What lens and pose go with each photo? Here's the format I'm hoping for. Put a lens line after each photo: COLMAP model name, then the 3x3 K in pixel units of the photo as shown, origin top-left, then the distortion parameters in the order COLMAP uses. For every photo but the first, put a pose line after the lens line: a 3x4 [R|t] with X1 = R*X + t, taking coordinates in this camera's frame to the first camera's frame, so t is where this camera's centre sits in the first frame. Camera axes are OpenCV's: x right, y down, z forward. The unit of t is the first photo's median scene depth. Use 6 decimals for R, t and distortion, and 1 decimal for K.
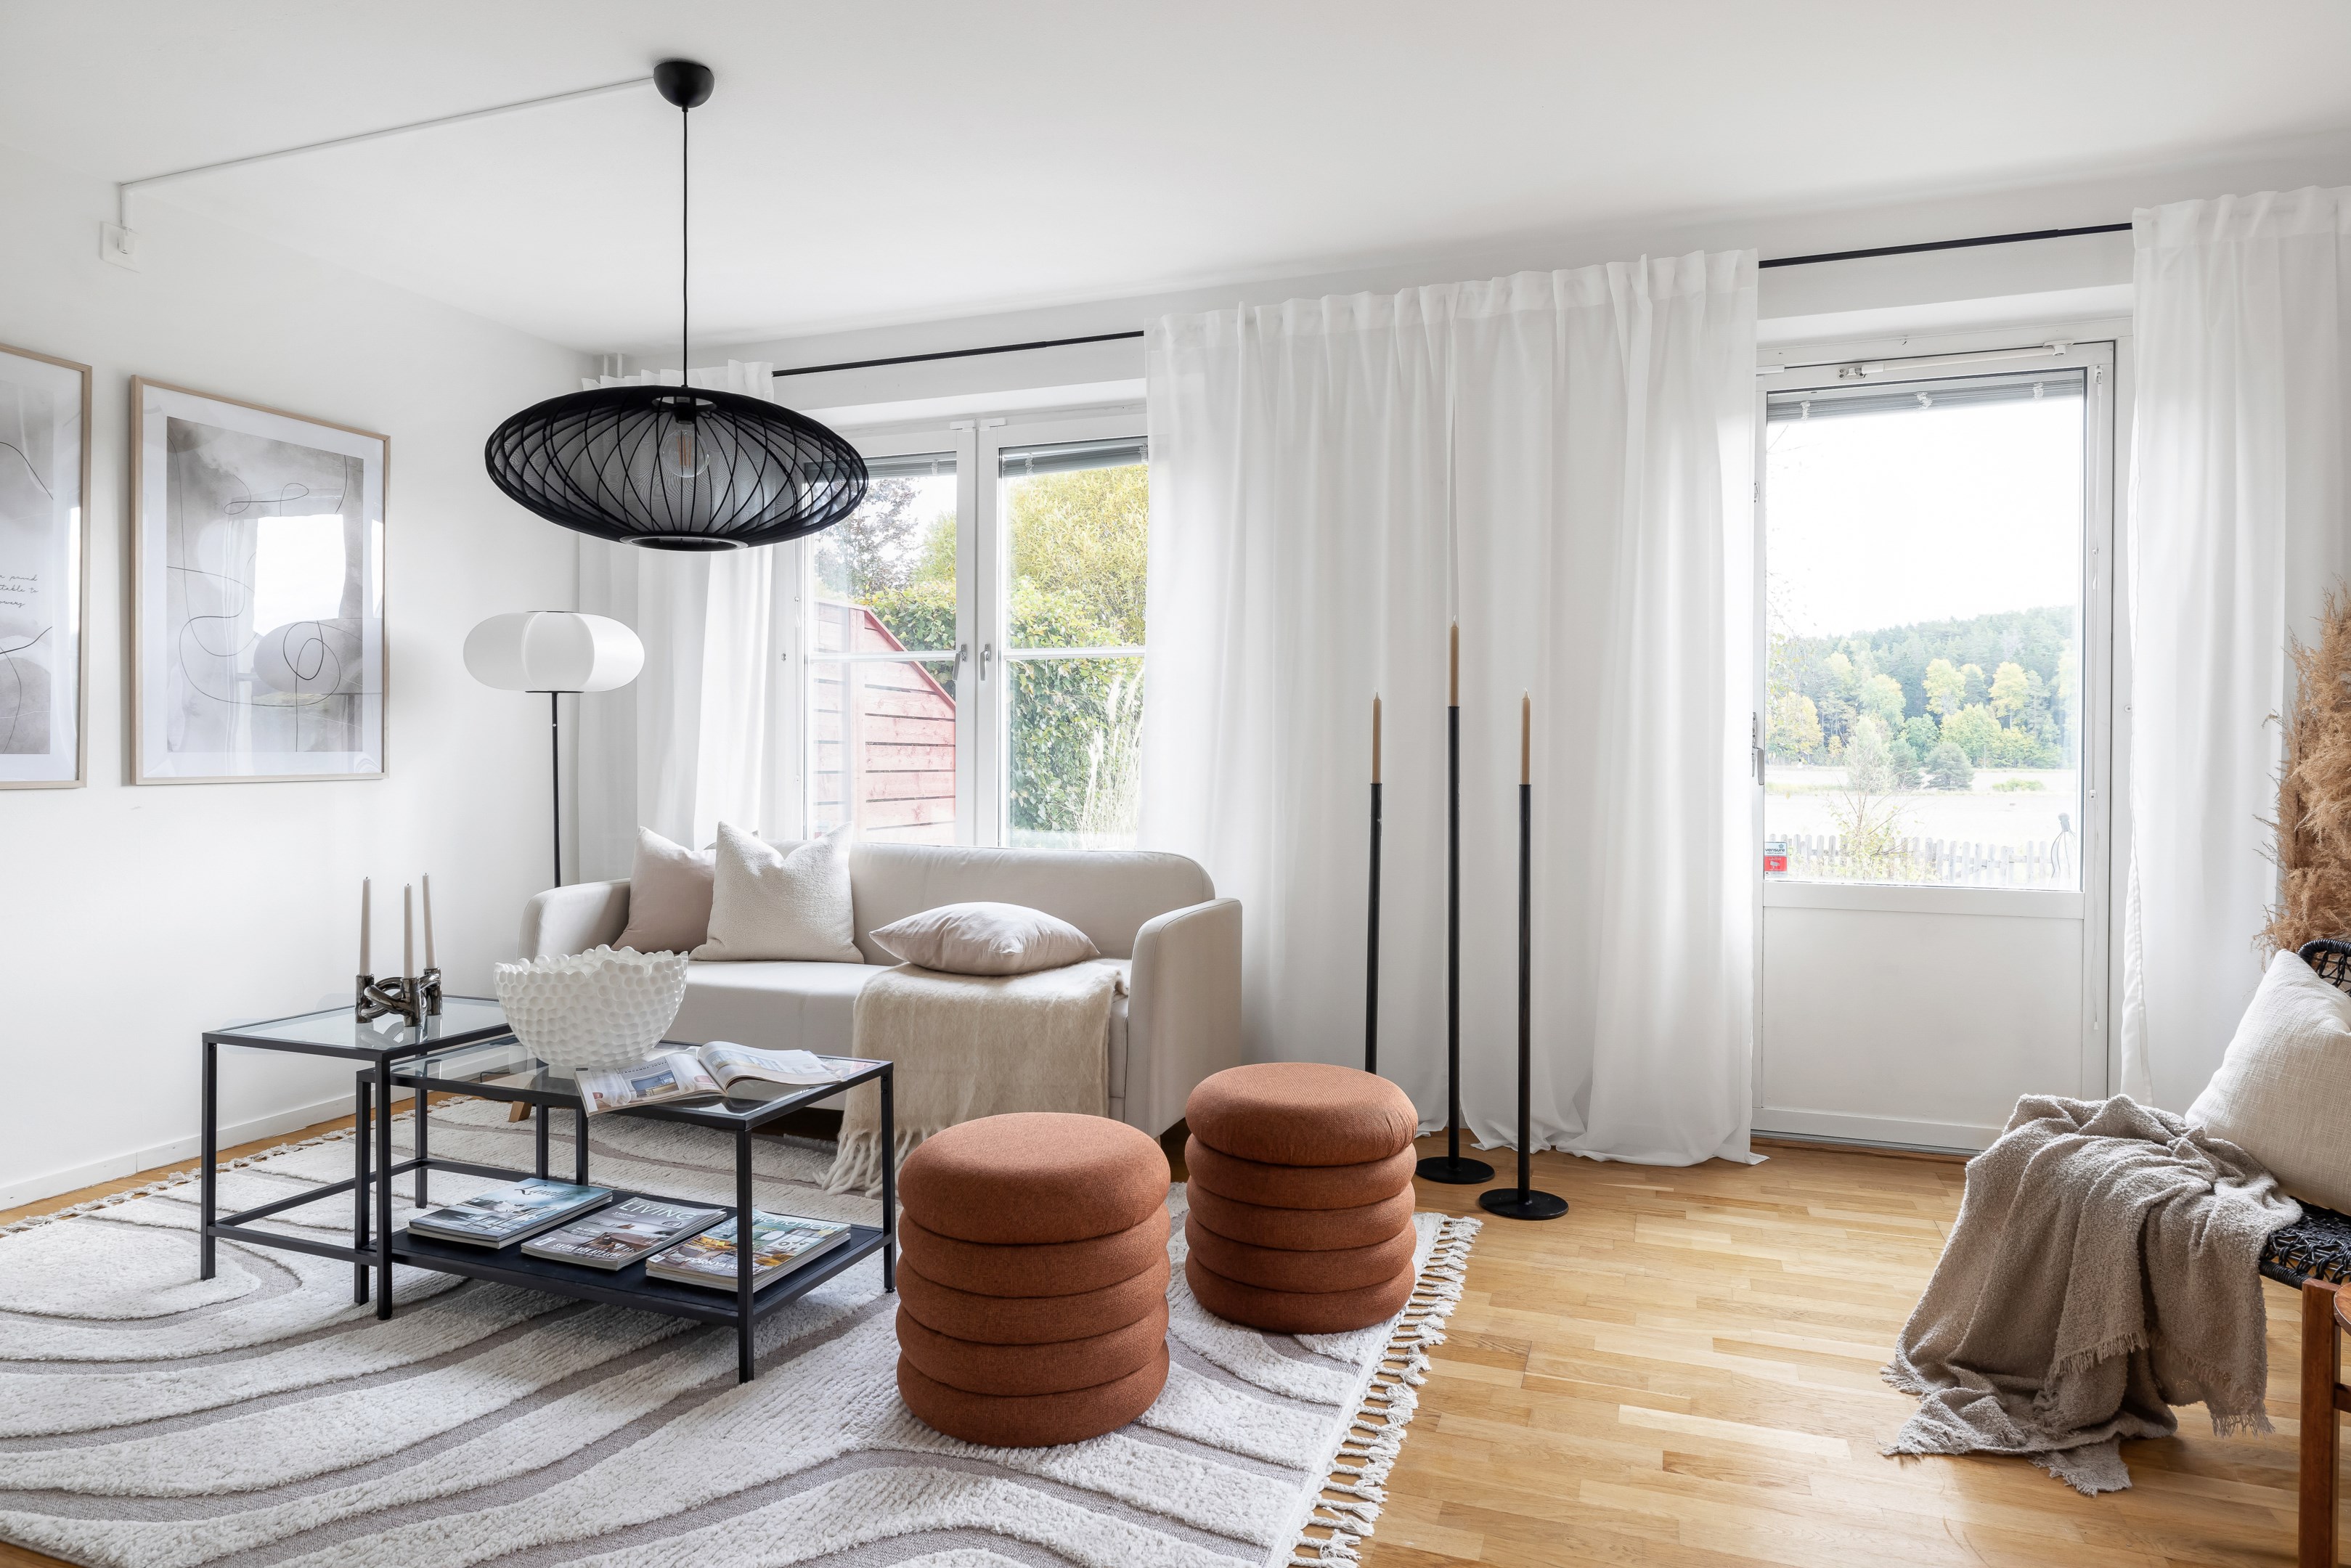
lens RADIAL K [[1391.4, 0, 1162.8], [0, 1391.4, 755.8], [0, 0, 1]] dist [-0.000687, 0.005795]
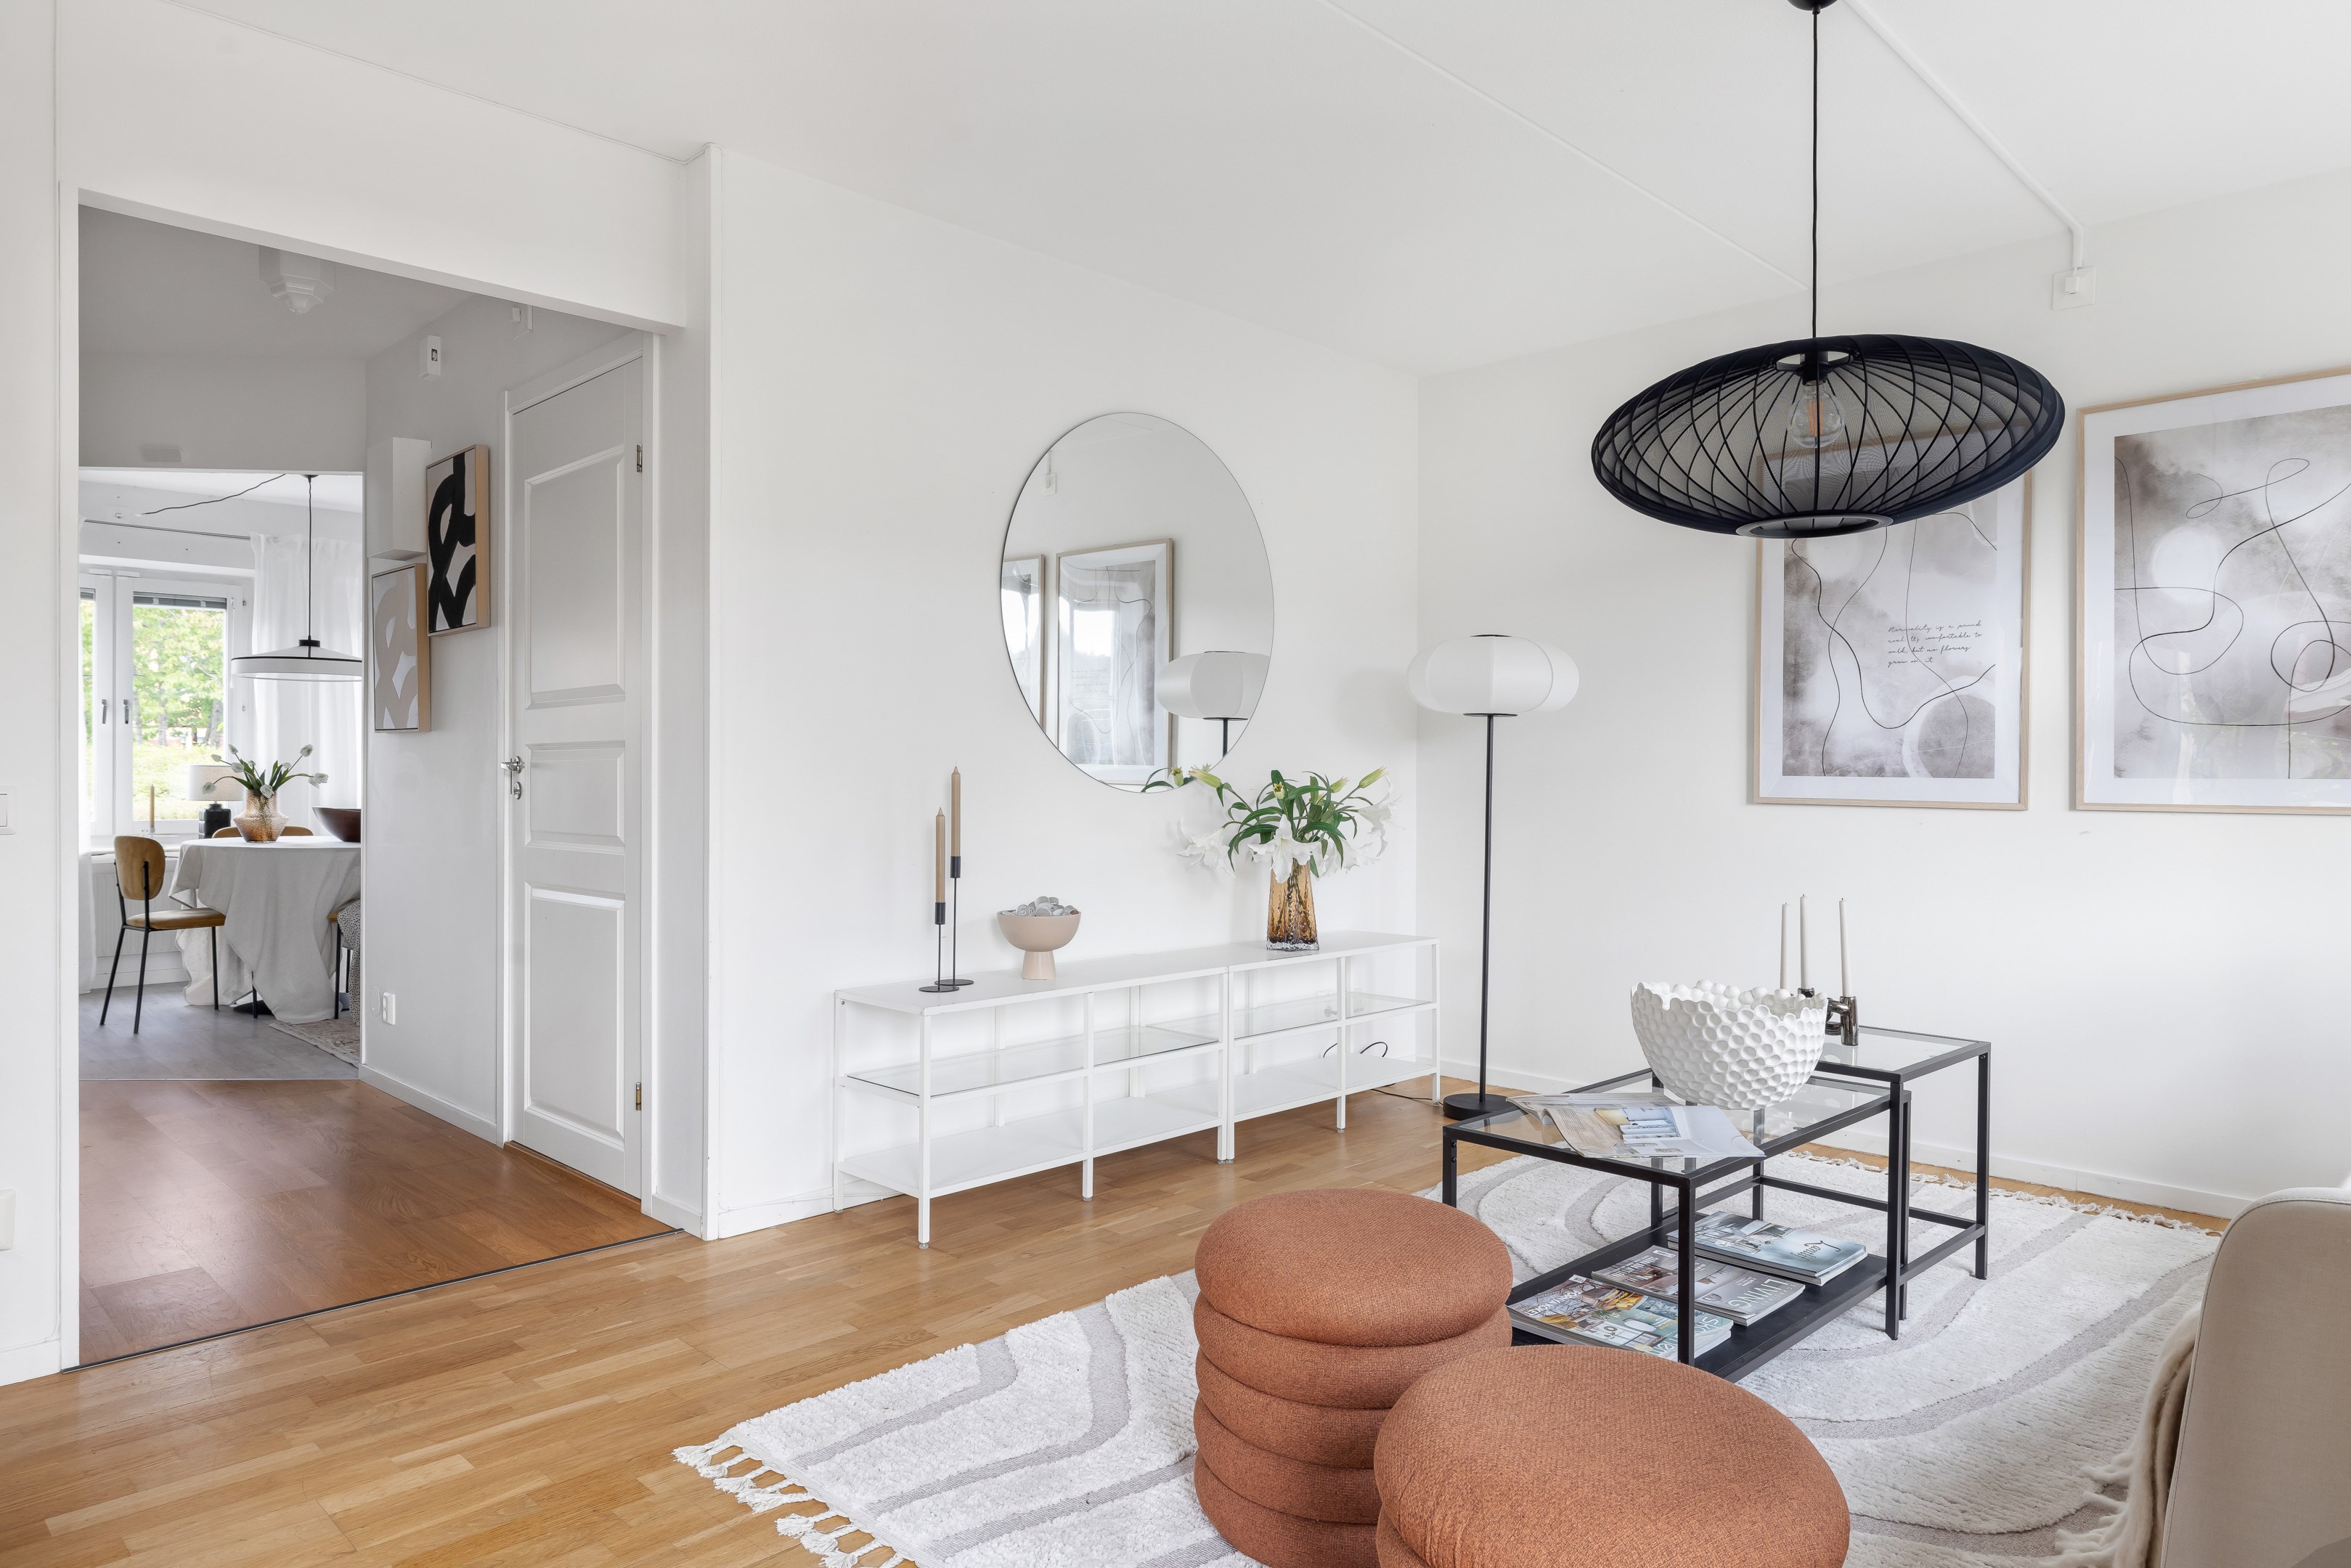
lens RADIAL K [[1455.1, 0, 1174.2], [0, 1455.1, 775.0], [0, 0, 1]] dist [-0.009124, -0.001628]
pose [[-0.419689, -0.004114, -0.907659, 0.752620], [-0.010310, 0.999947, 0.000235, 0.003328], [0.907610, 0.009456, -0.419709, 1.256016]]
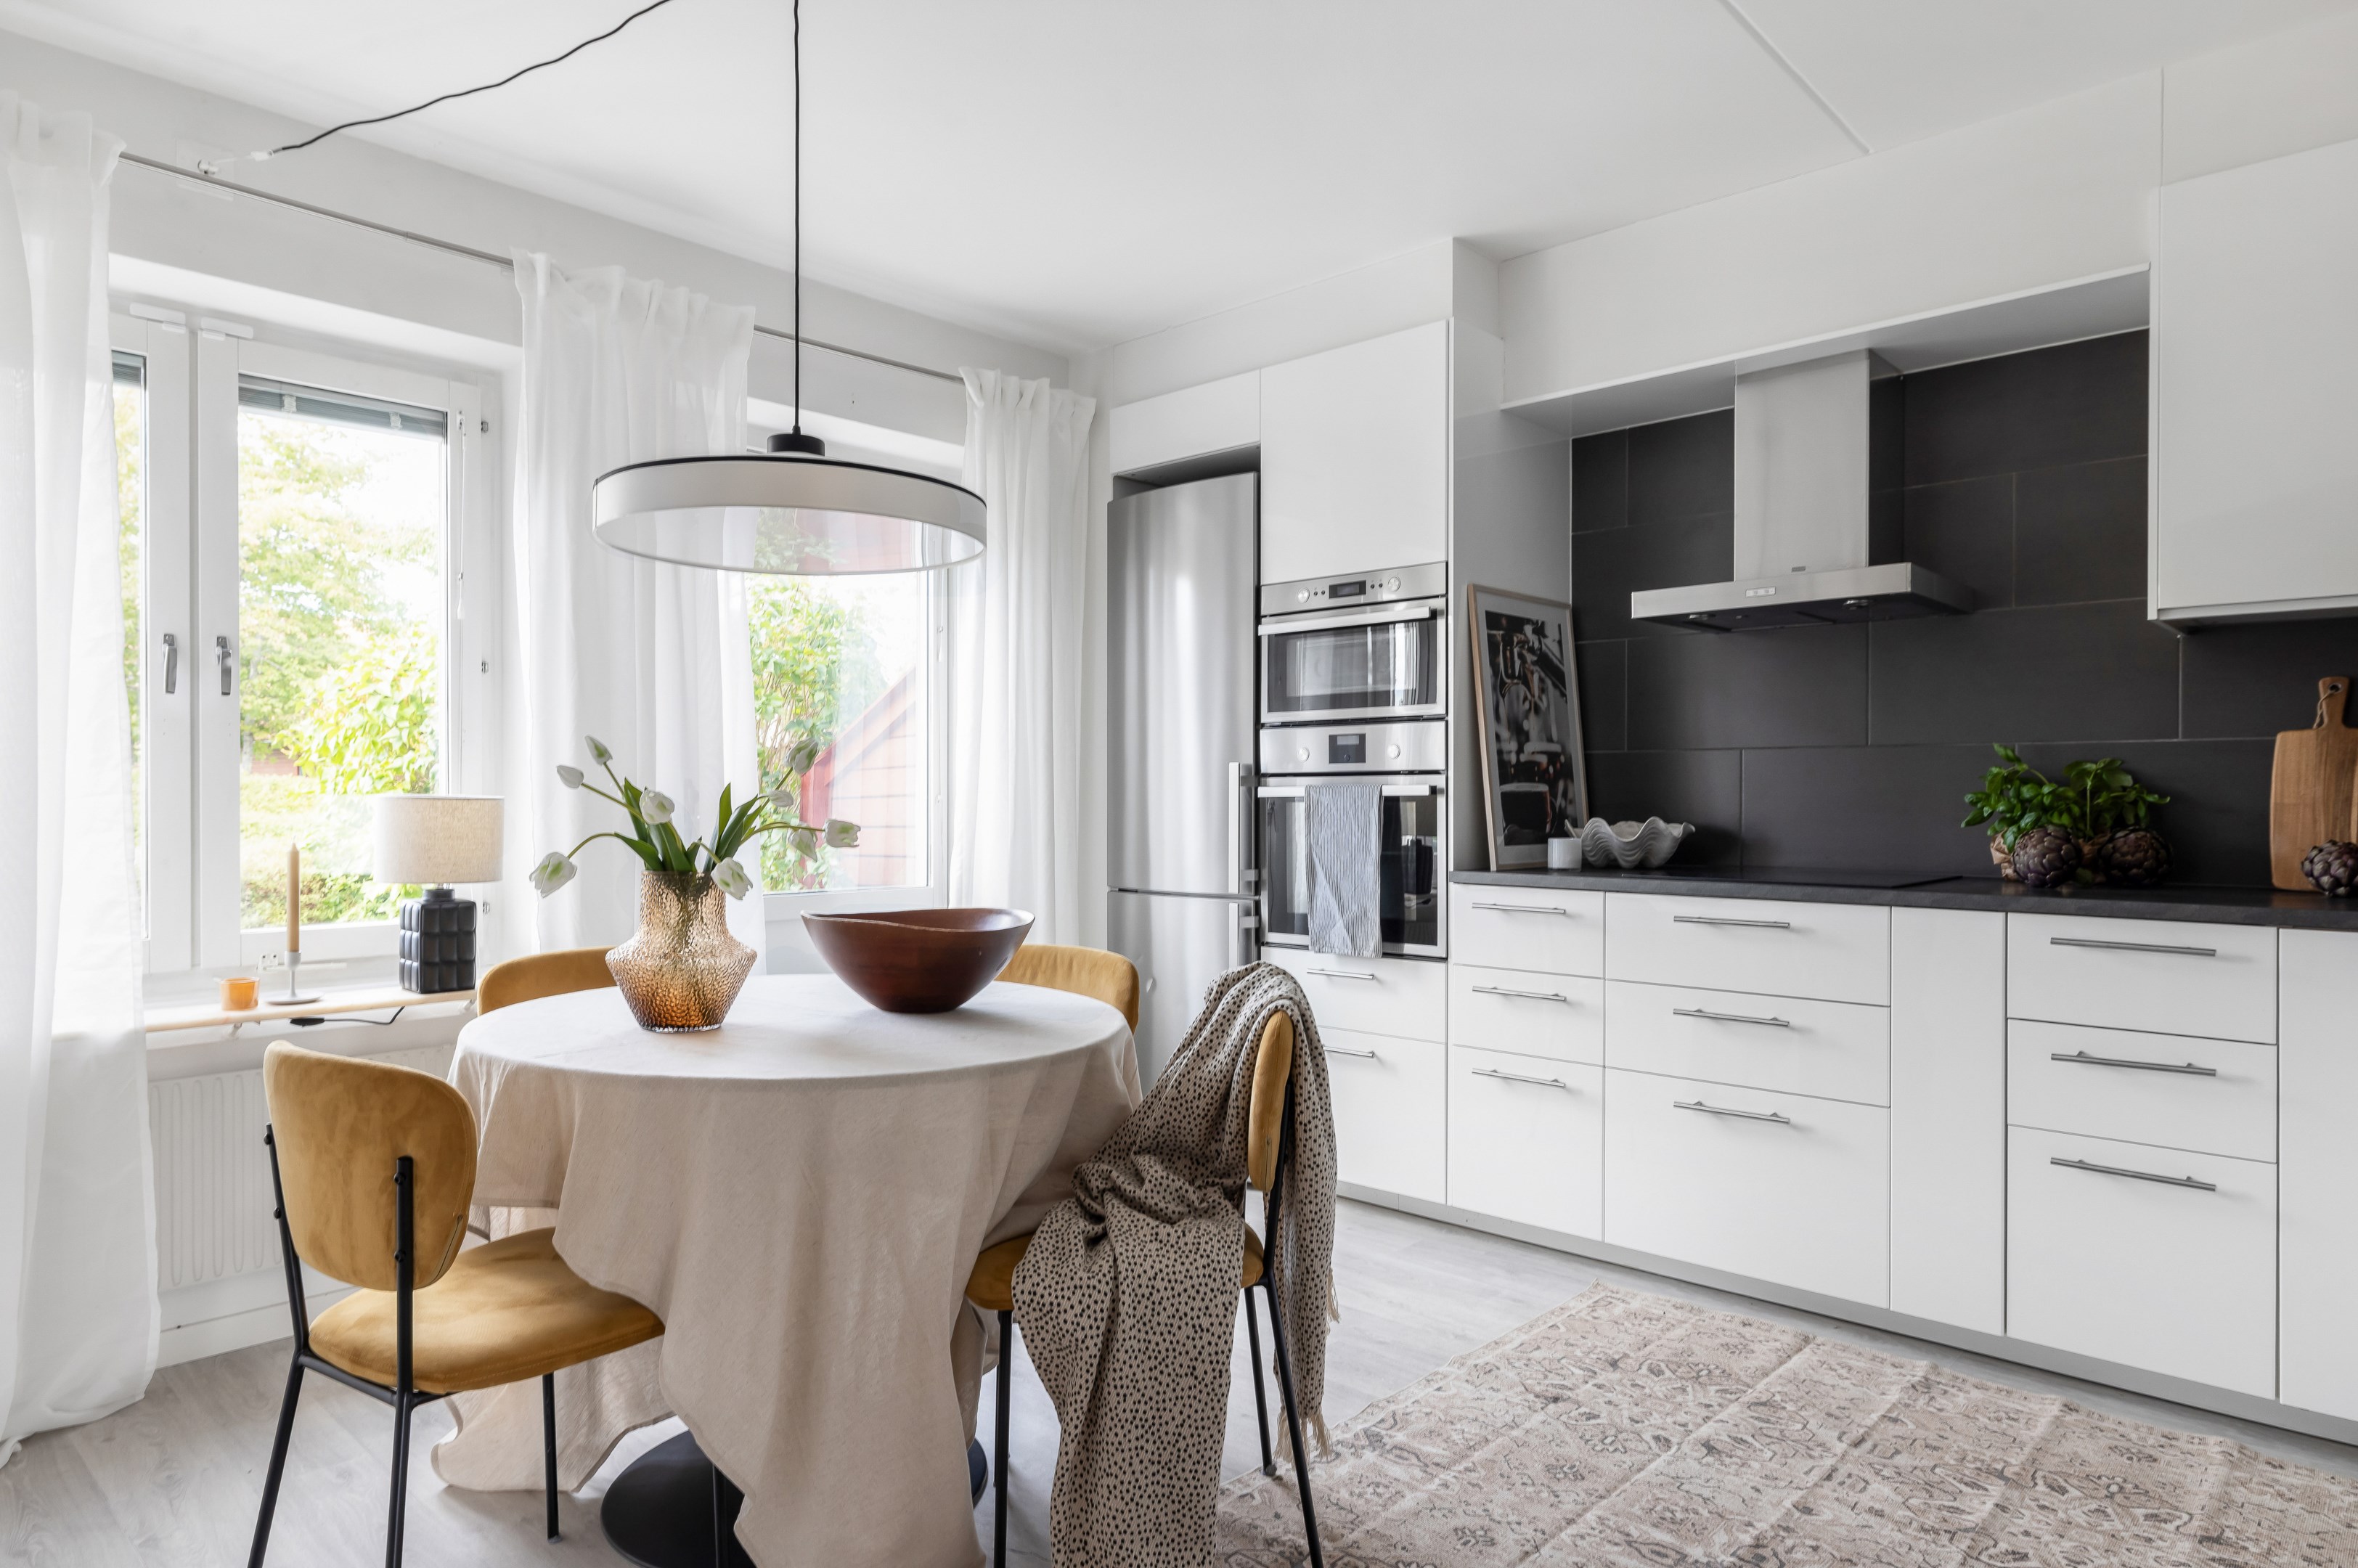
lens RADIAL K [[1395.6, 0, 1161.5], [0, 1395.6, 796.1], [0, 0, 1]] dist [-0.000687, 0.005795]
pose [[-0.398745, -0.001639, -0.917060, -0.334544], [-0.004574, 0.999990, 0.000202, 0.000611], [0.917050, 0.004275, -0.398749, -0.860086]]
